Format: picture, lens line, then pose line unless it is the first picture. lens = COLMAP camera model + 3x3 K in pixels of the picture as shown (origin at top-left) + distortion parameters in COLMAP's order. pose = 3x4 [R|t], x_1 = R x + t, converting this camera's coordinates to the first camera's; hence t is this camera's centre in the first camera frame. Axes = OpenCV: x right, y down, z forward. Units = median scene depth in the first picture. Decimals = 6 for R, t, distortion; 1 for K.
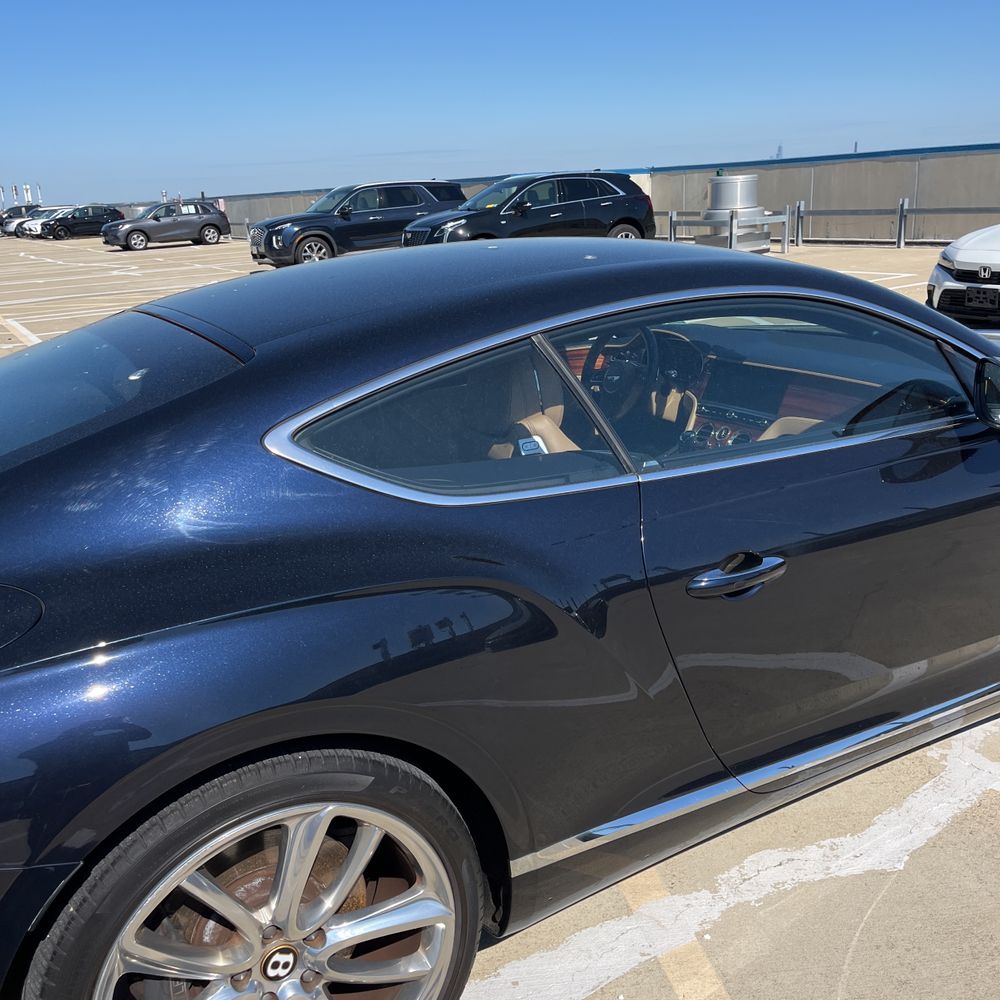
lens RADIAL K [[994.1, 0, 502.8], [0, 994.1, 498.9], [0, 0, 1]] dist [0.025407, 0.000000]
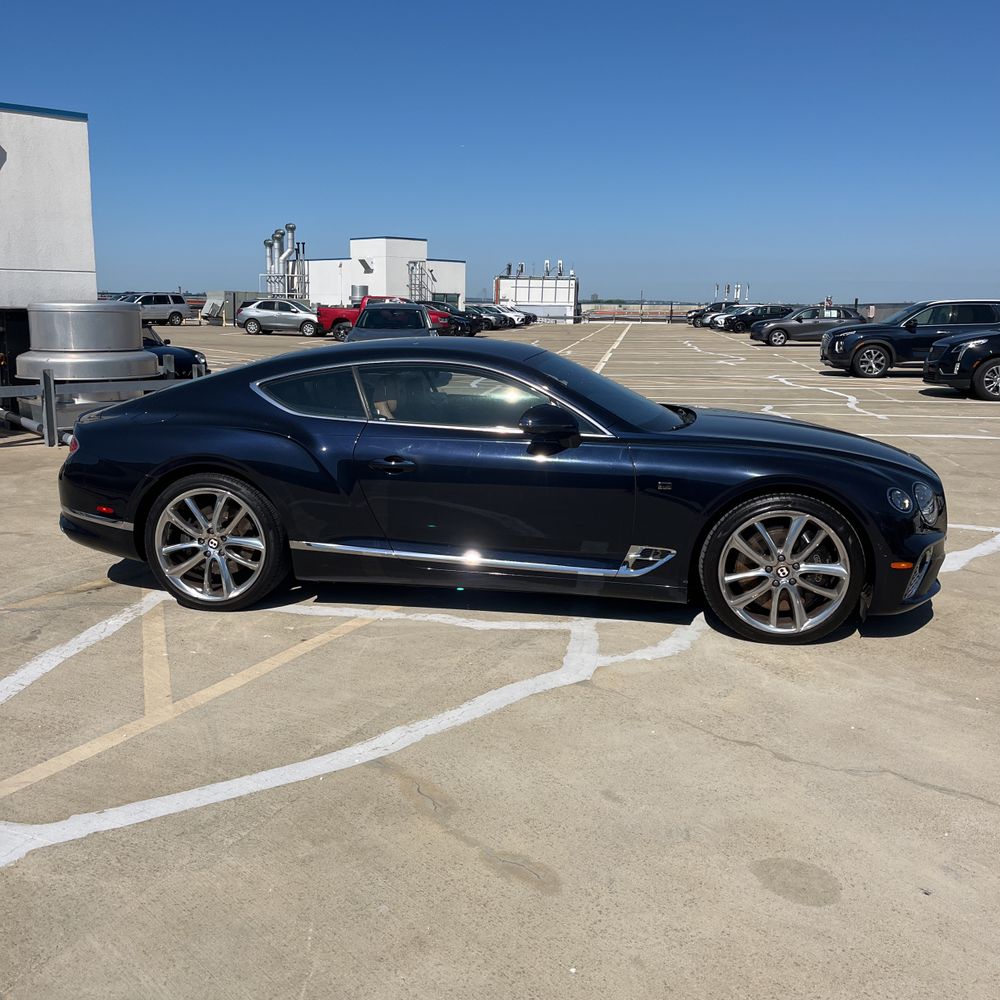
lens RADIAL K [[994.1, 0, 497.8], [0, 994.1, 501.5], [0, 0, 1]] dist [0.025407, 0.000000]
pose [[0.765422, 0.180263, -0.617766, 0.204112], [-0.236061, 0.971697, -0.008944, 0.011675], [0.598669, 0.152676, 0.786311, -0.084411]]
